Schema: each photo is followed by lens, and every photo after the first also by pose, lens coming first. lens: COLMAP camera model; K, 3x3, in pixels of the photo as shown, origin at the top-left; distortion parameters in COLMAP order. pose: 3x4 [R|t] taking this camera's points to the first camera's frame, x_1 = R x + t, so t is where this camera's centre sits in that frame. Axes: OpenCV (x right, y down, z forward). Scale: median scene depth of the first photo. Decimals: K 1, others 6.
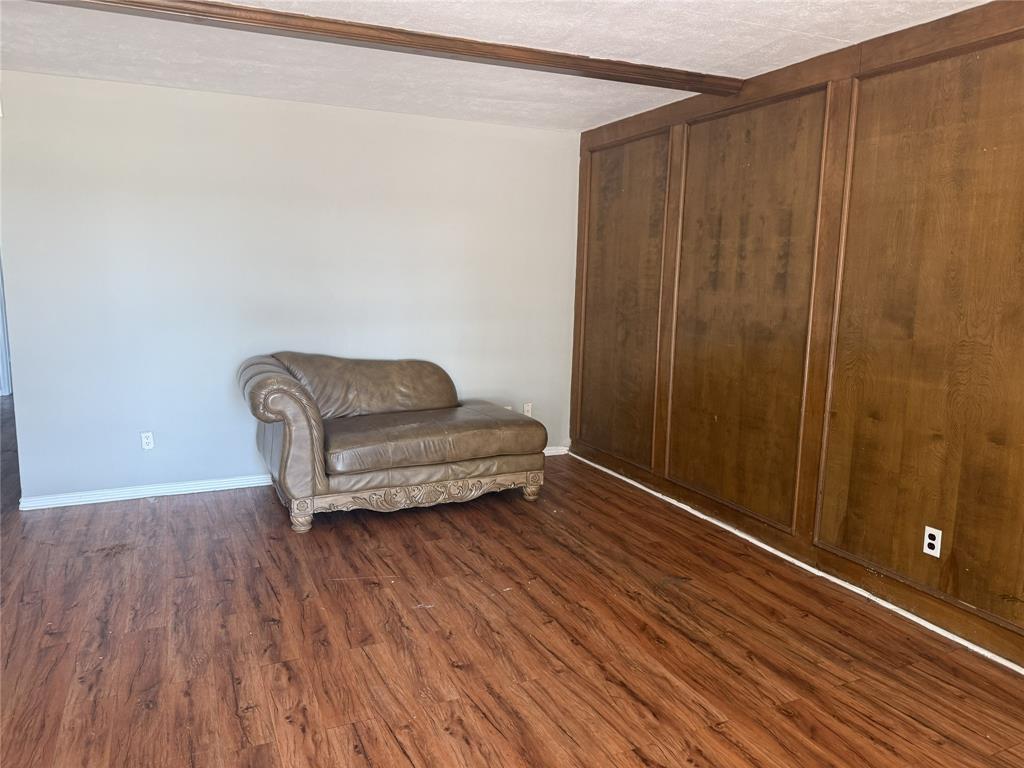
lens RADIAL K [[723.2, 0, 510.4], [0, 723.2, 383.4], [0, 0, 1]] dist [0.000344, -0.000094]
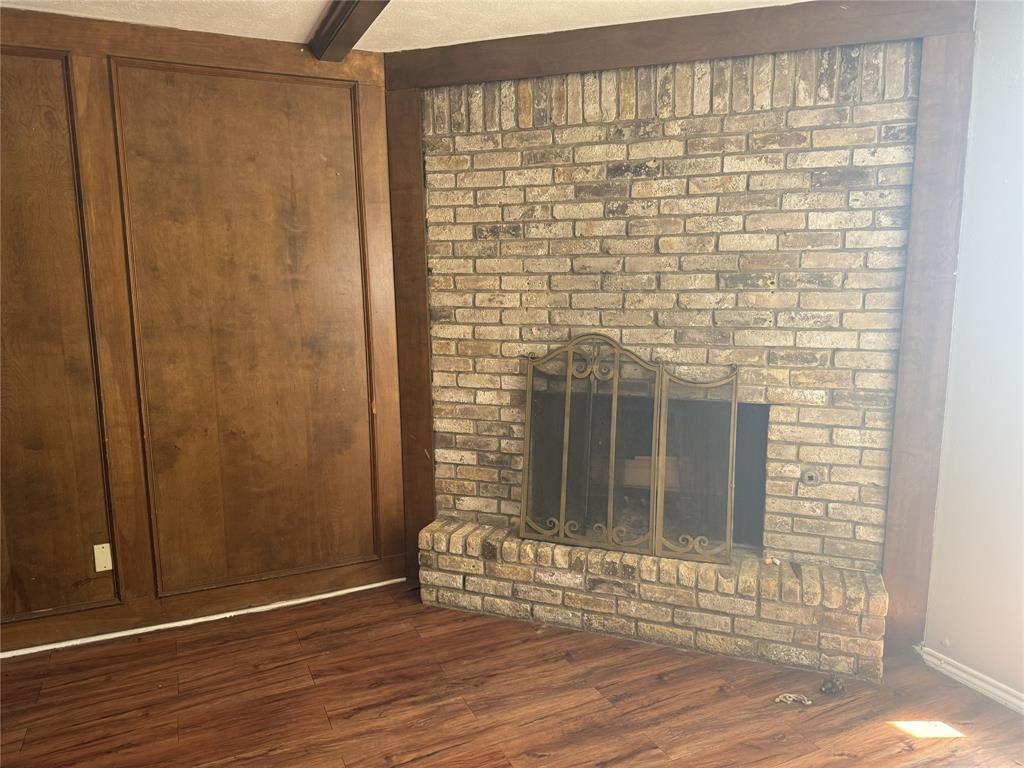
lens RADIAL K [[723.2, 0, 510.5], [0, 723.2, 384.9], [0, 0, 1]] dist [0.000344, -0.000094]
pose [[0.018197, -0.165572, 0.986030, -0.336333], [0.172680, 0.971894, 0.160012, -0.056713], [-0.984810, 0.167356, 0.046276, 0.278375]]
